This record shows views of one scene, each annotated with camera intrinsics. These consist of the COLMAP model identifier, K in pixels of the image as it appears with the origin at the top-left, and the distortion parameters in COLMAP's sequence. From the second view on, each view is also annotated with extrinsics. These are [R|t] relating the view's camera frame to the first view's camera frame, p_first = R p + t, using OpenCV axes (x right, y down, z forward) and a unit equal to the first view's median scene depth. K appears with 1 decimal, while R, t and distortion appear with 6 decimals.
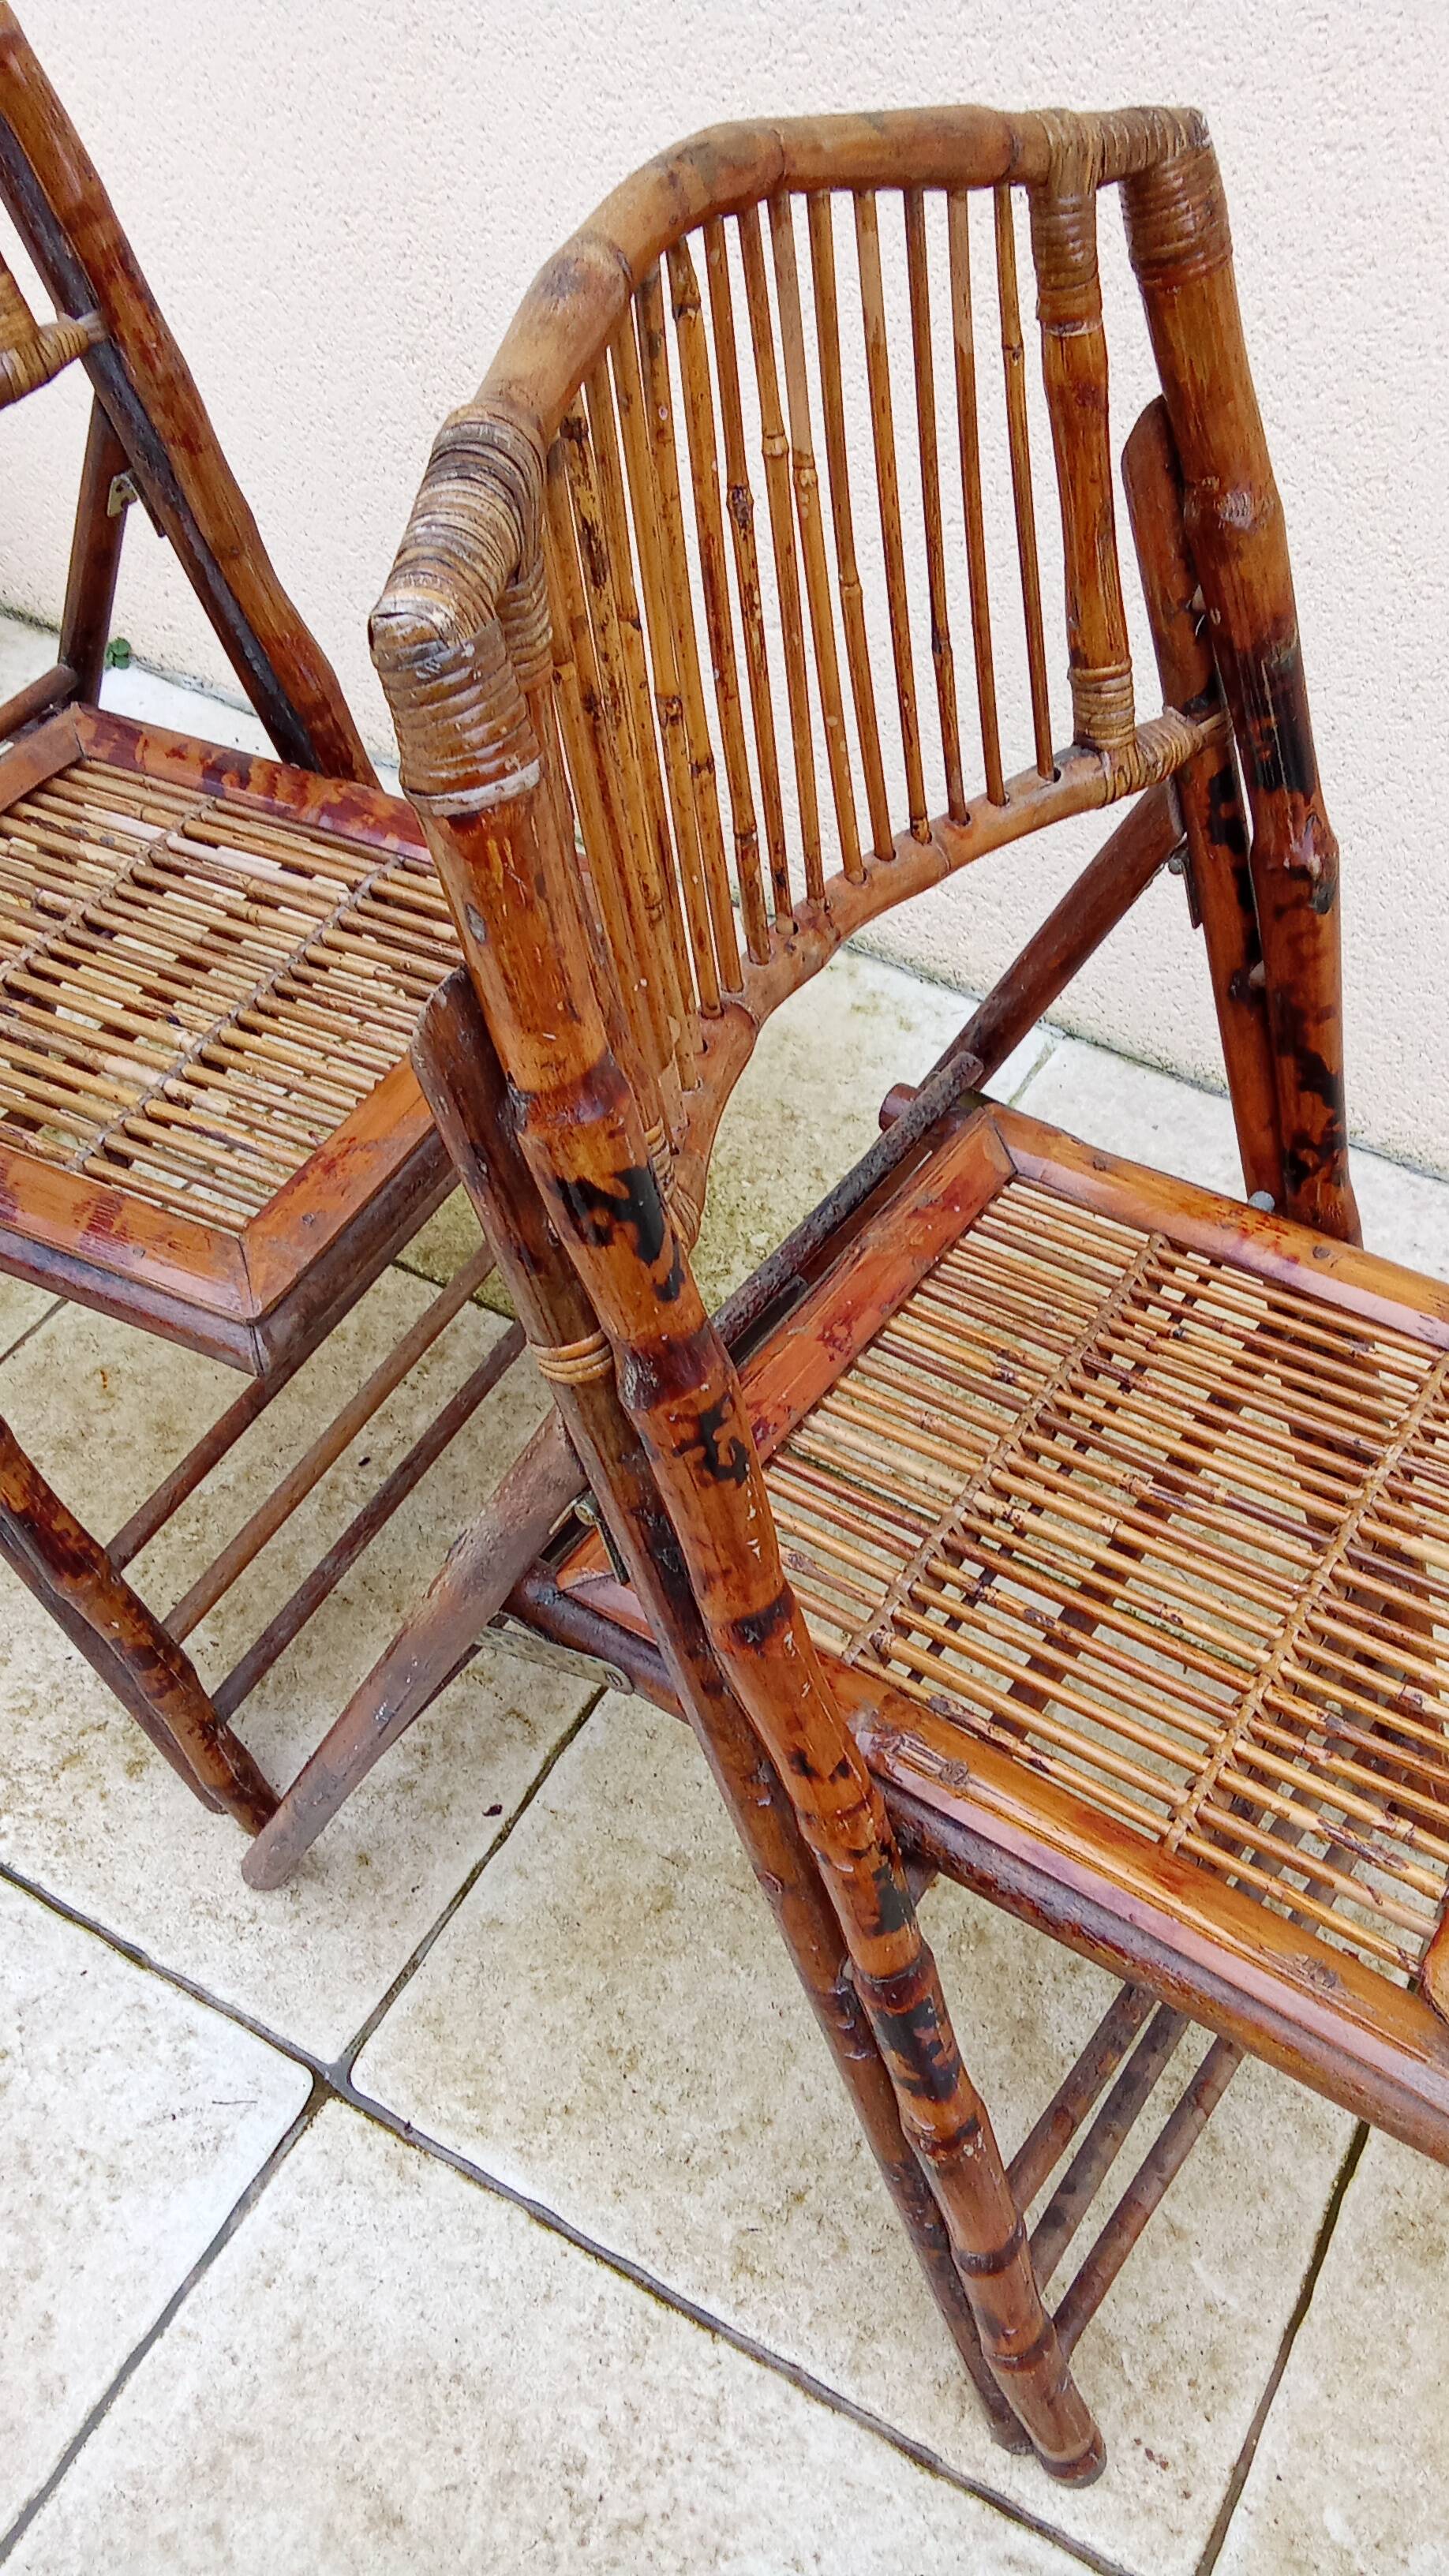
lens RADIAL K [[1978.4, 0, 734.2], [0, 1978.4, 1312.0], [0, 0, 1]] dist [0.048409, -0.084007]
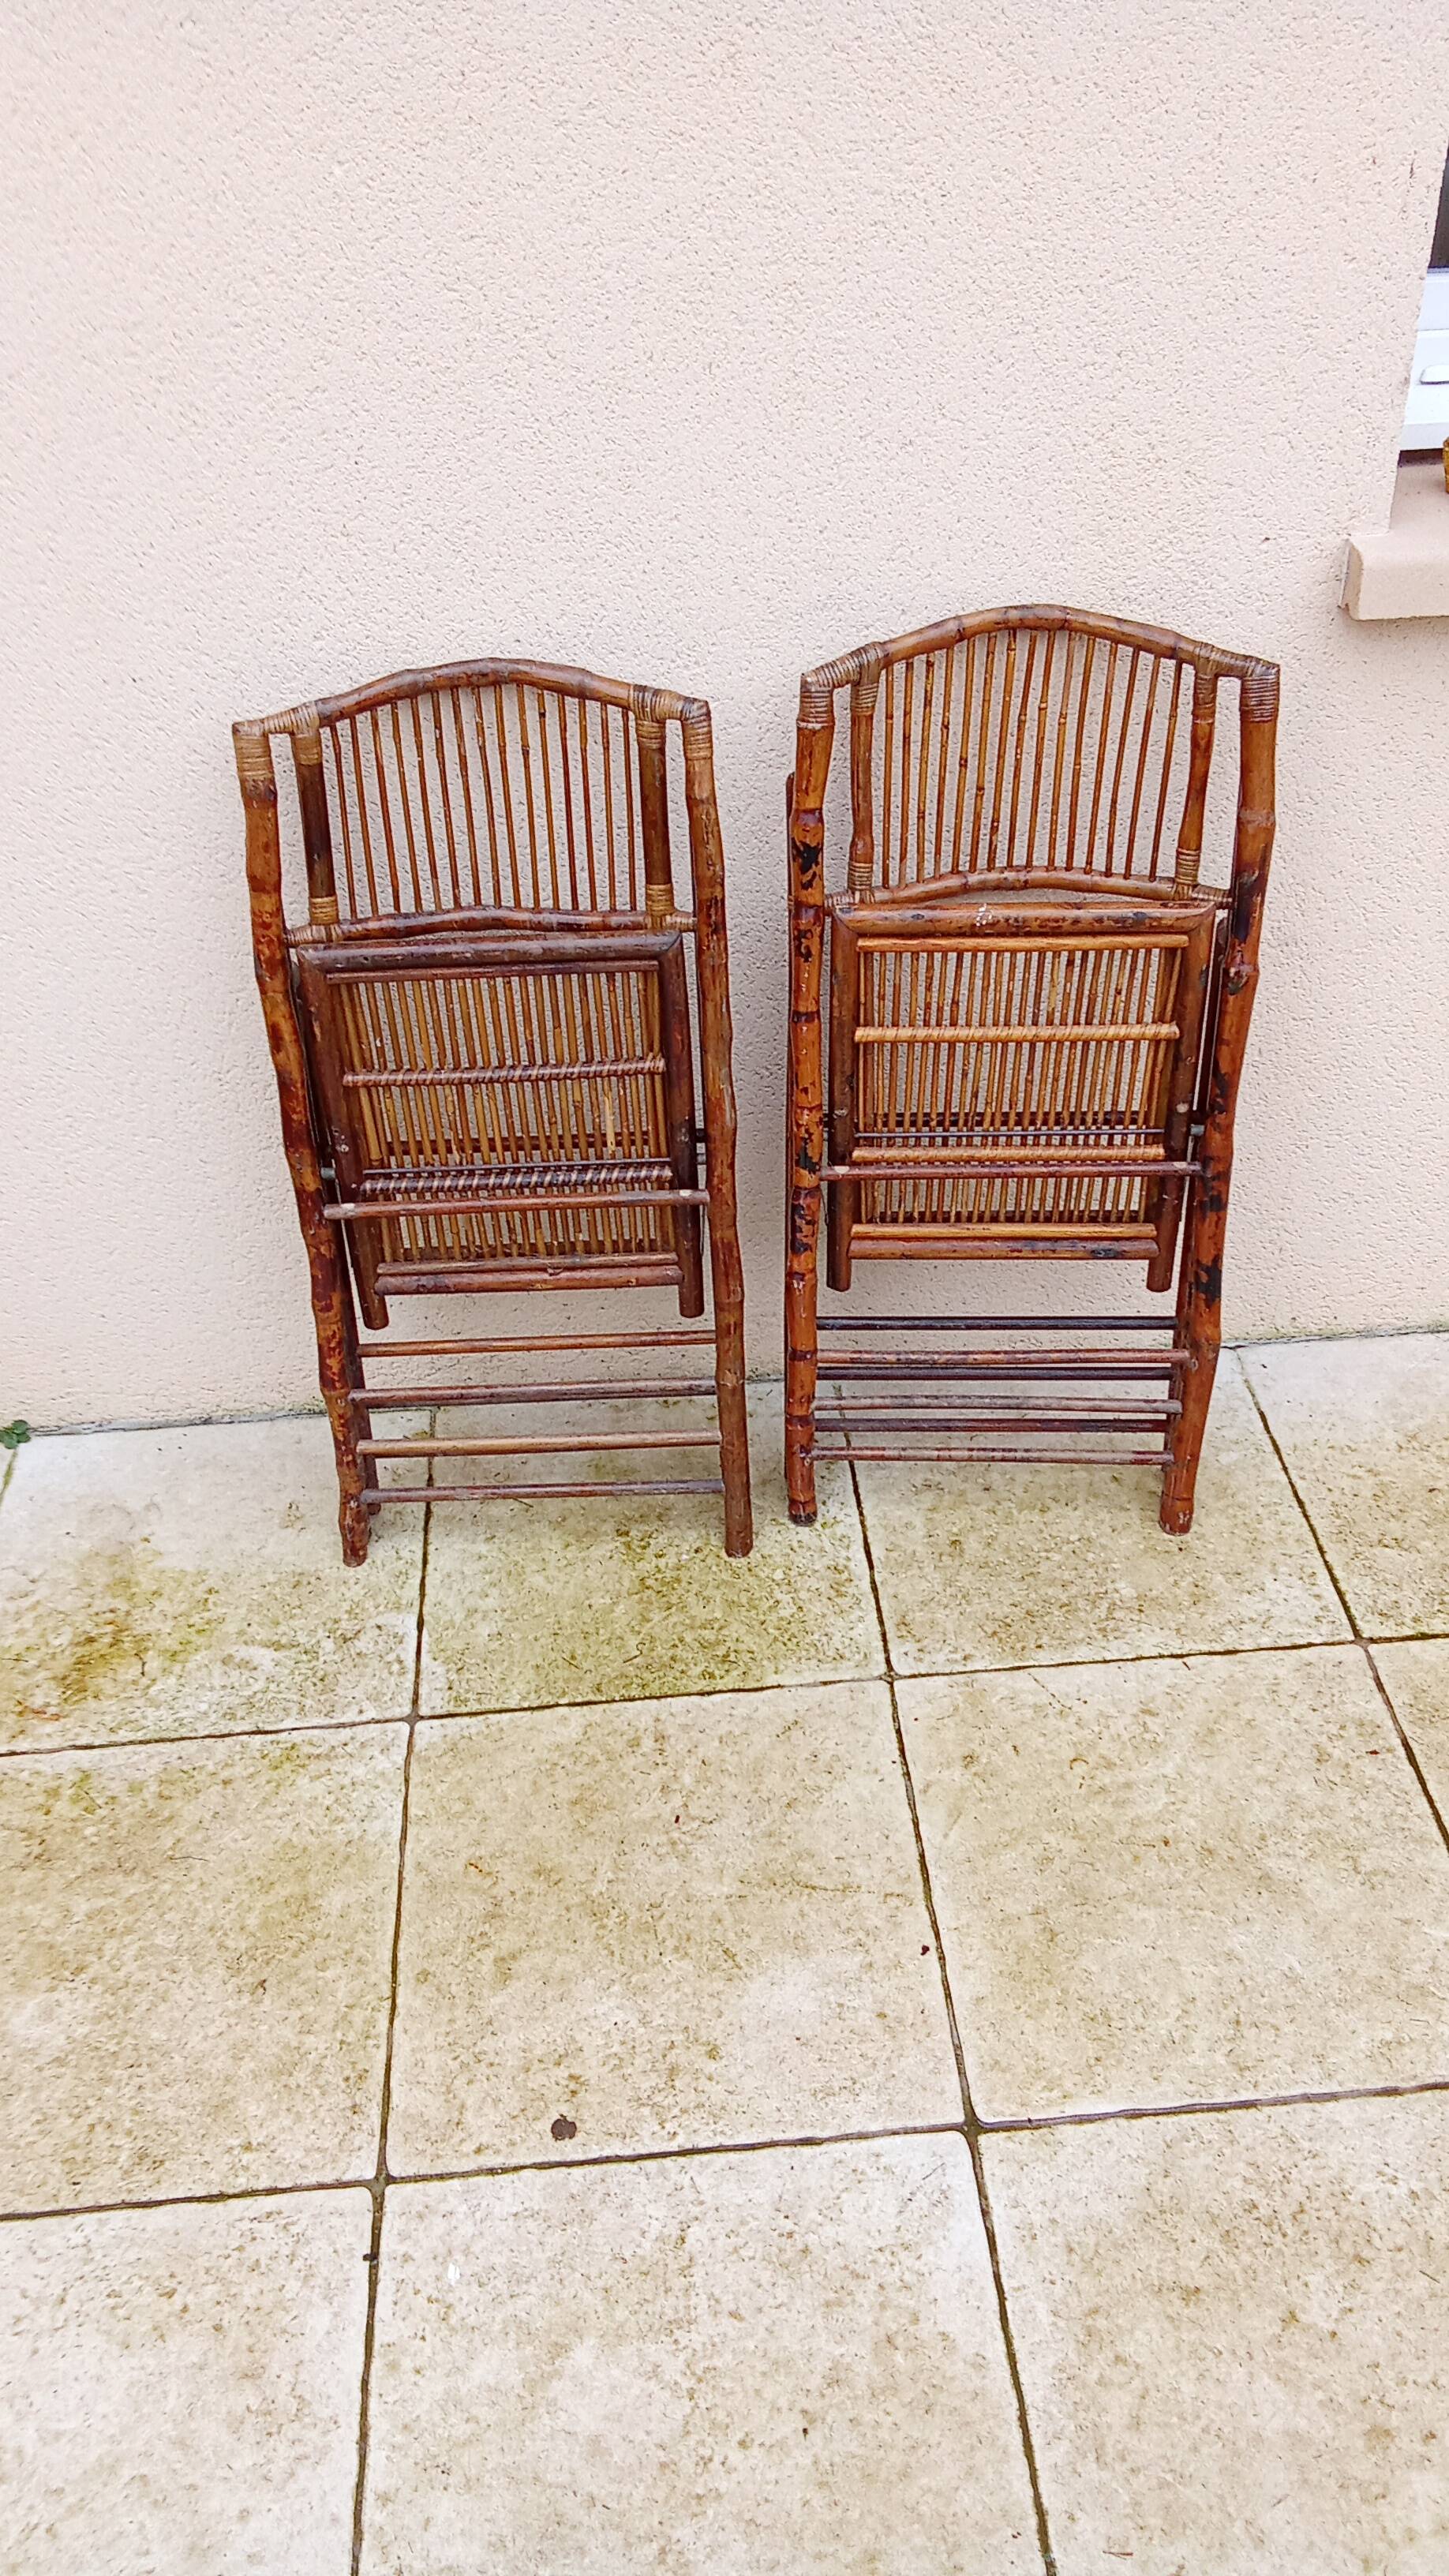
lens RADIAL K [[1978.4, 0, 750.5], [0, 1978.4, 1335.9], [0, 0, 1]] dist [0.048409, -0.084007]
pose [[0.823170, -0.401511, 0.401473, -0.725362], [0.470595, 0.878076, -0.086737, -0.102281], [-0.317698, 0.260330, 0.911755, -0.522860]]
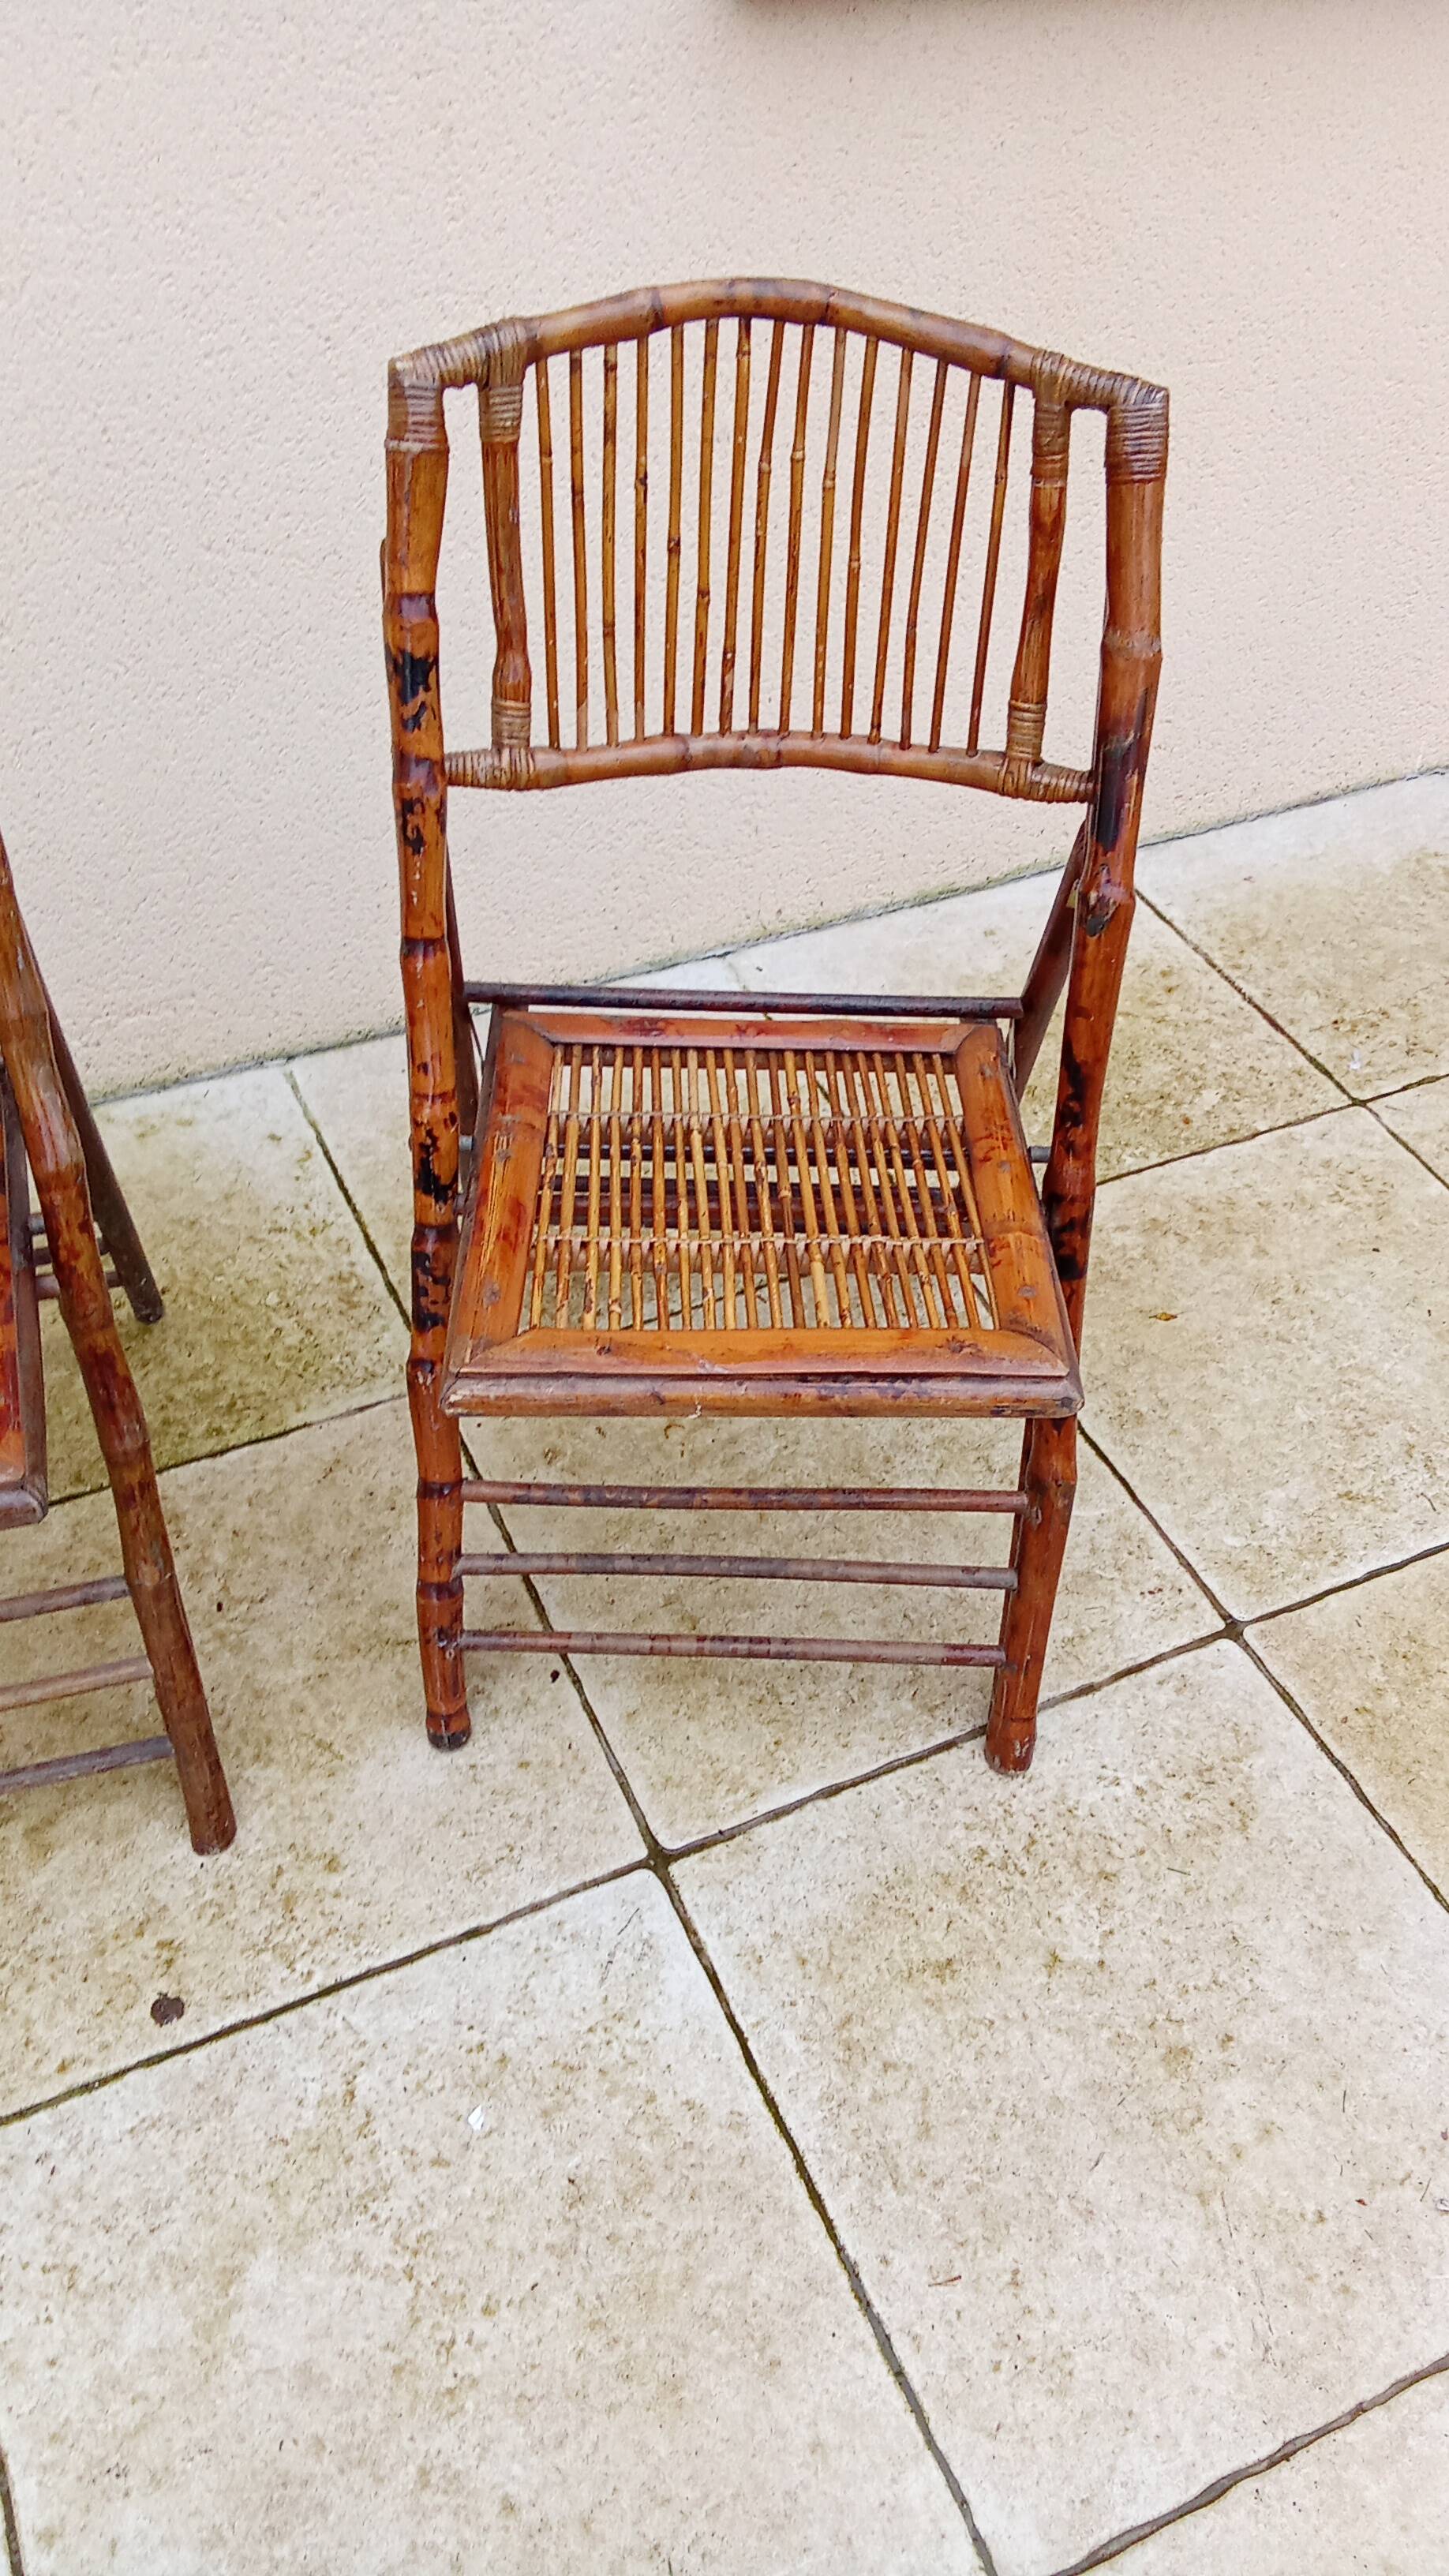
lens RADIAL K [[1937.6, 0, 720.3], [0, 1937.6, 1328.1], [0, 0, 1]] dist [0.050332, -0.089667]
pose [[0.586282, -0.600424, 0.543843, -0.671850], [0.622075, 0.763709, 0.172545, -0.078305], [-0.518937, 0.237151, 0.821257, -0.159531]]
